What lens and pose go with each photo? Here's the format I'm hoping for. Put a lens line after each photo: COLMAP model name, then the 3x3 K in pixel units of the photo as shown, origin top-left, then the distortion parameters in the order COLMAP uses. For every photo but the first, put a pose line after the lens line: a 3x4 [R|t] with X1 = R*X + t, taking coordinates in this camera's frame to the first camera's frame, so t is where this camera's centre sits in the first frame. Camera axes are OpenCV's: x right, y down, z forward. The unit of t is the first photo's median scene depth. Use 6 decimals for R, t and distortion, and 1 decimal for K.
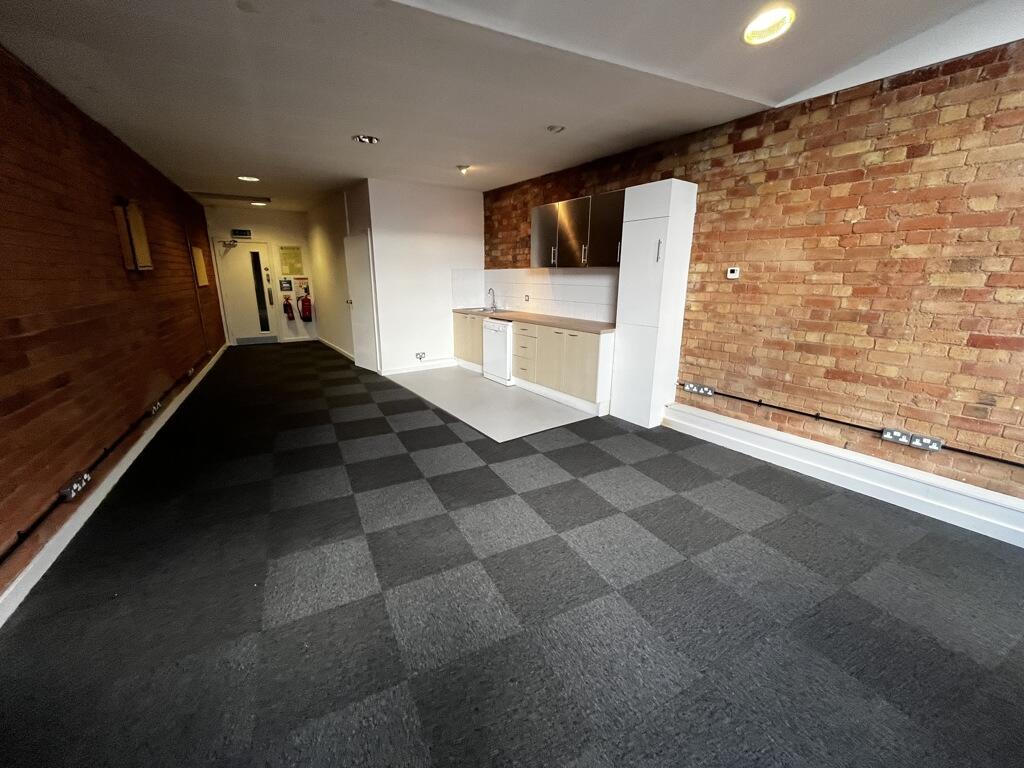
lens RADIAL K [[415.0, 0, 510.3], [0, 415.0, 380.7], [0, 0, 1]] dist [-0.002931, -0.000686]
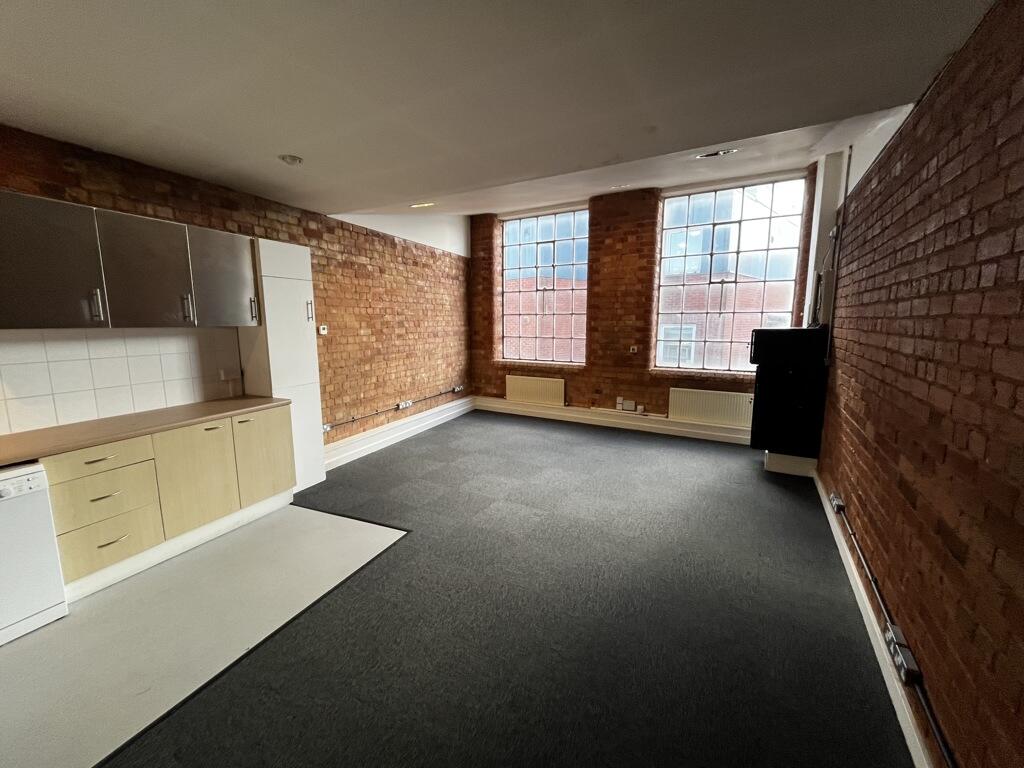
lens RADIAL K [[415.0, 0, 511.6], [0, 415.0, 382.8], [0, 0, 1]] dist [-0.002931, -0.000686]
pose [[-0.522247, -0.133055, 0.842351, -0.958692], [0.209836, 0.937336, 0.278155, -0.386939], [-0.826576, 0.322021, -0.461601, 1.317733]]
